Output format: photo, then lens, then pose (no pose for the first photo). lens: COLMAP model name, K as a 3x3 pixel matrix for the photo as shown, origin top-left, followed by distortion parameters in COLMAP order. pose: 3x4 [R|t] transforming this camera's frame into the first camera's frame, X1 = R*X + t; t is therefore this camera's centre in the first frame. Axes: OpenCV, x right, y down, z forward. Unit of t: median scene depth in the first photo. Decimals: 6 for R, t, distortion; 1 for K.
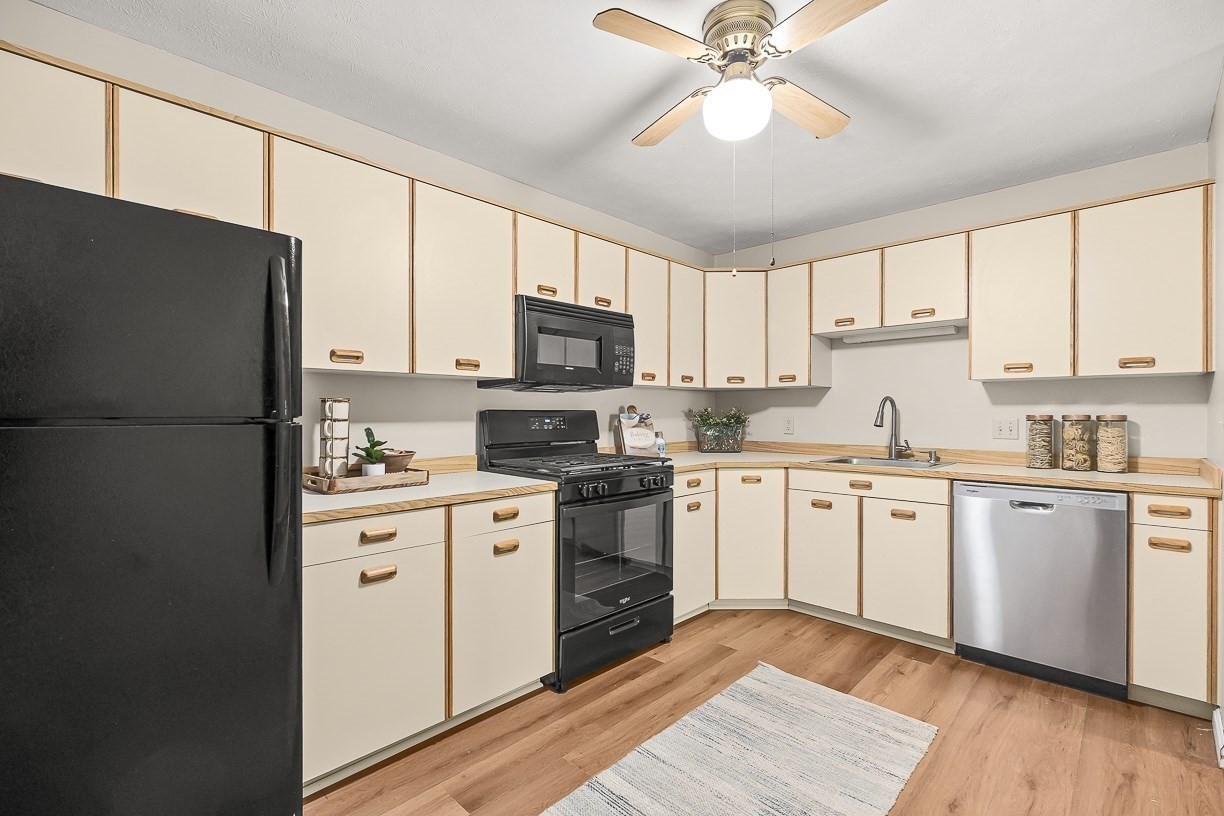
lens RADIAL K [[547.0, 0, 601.7], [0, 547.0, 413.2], [0, 0, 1]] dist [-0.000643, 0.000225]
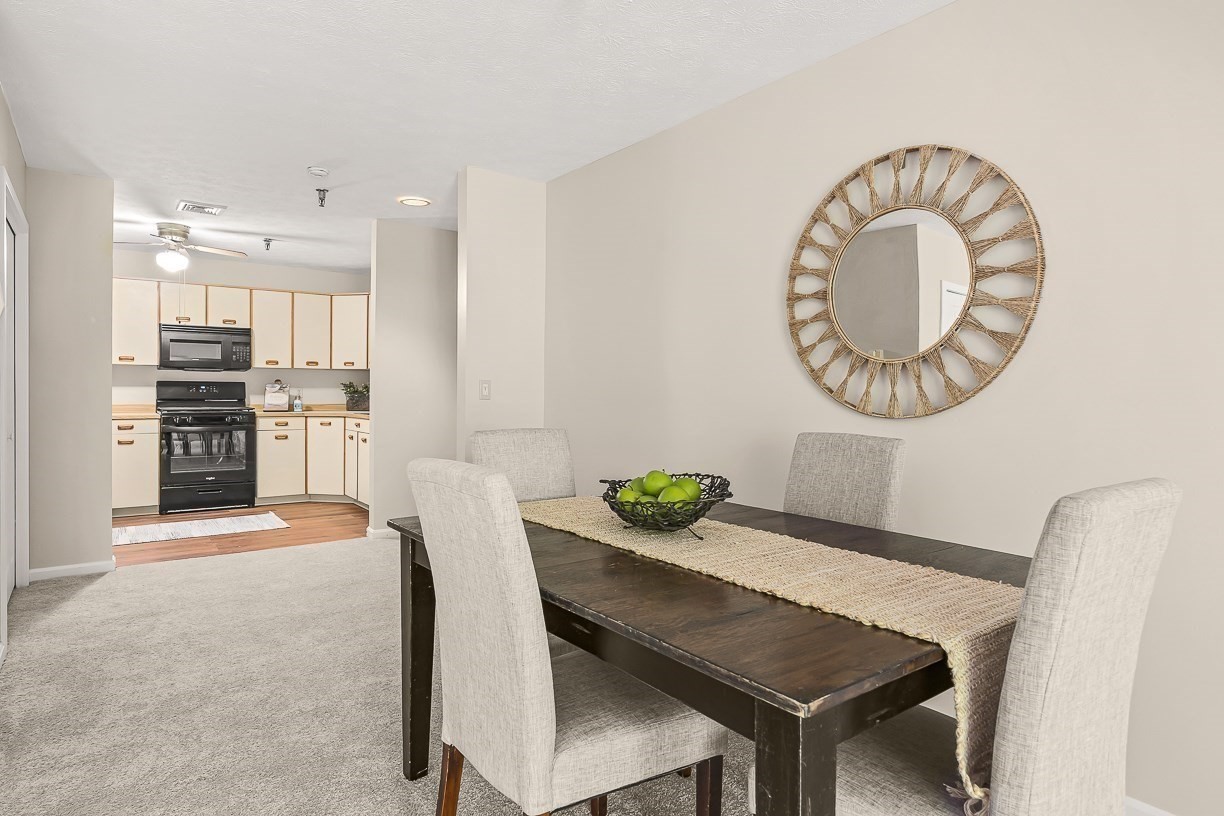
lens RADIAL K [[755.0, 0, 623.7], [0, 755.0, 405.2], [0, 0, 1]] dist [0.001206, -0.001580]
pose [[0.983296, 0.013649, -0.181500, 1.981383], [-0.010340, 0.999763, 0.019169, 0.011306], [0.181719, -0.016972, 0.983204, -1.392837]]
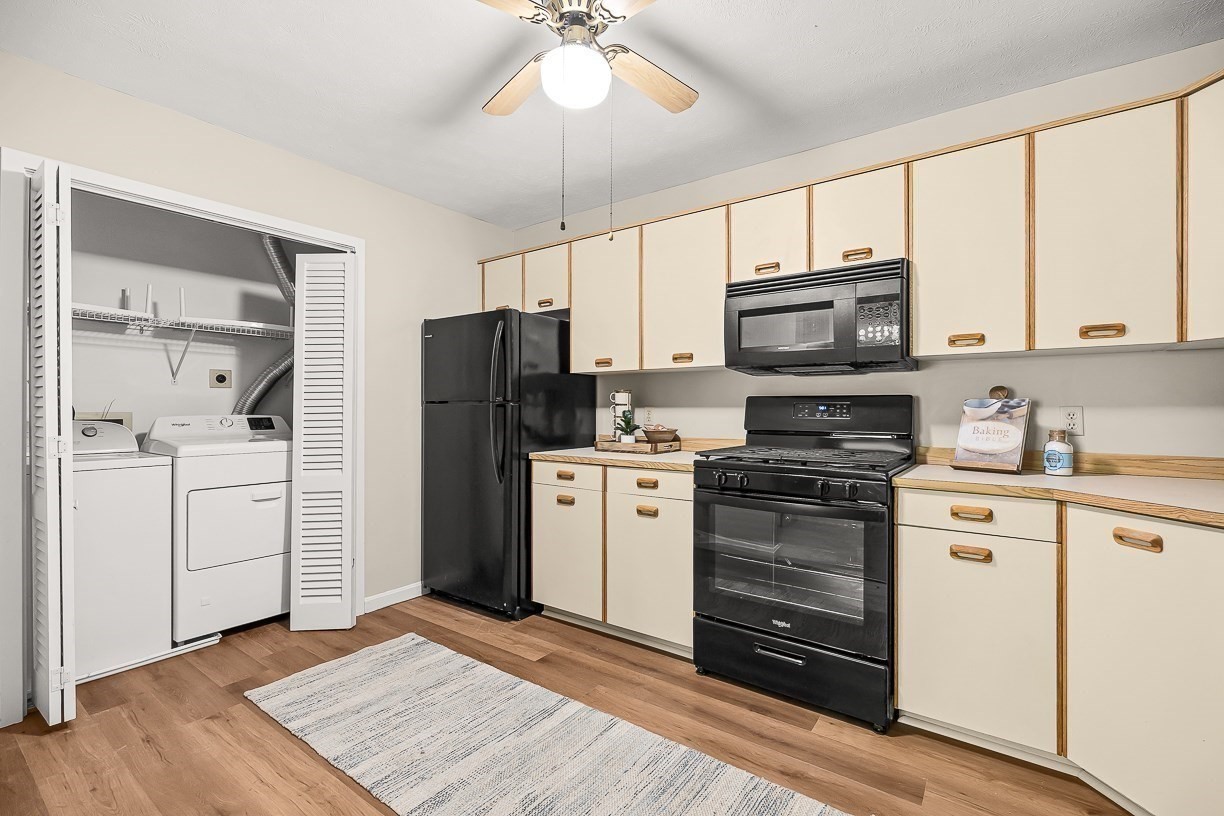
lens RADIAL K [[547.0, 0, 618.7], [0, 547.0, 403.8], [0, 0, 1]] dist [-0.000643, 0.000225]
pose [[0.146076, -0.001683, -0.989272, 0.814186], [-0.001930, 0.999996, -0.001986, 0.011672], [0.989271, 0.002199, 0.146073, 0.629722]]
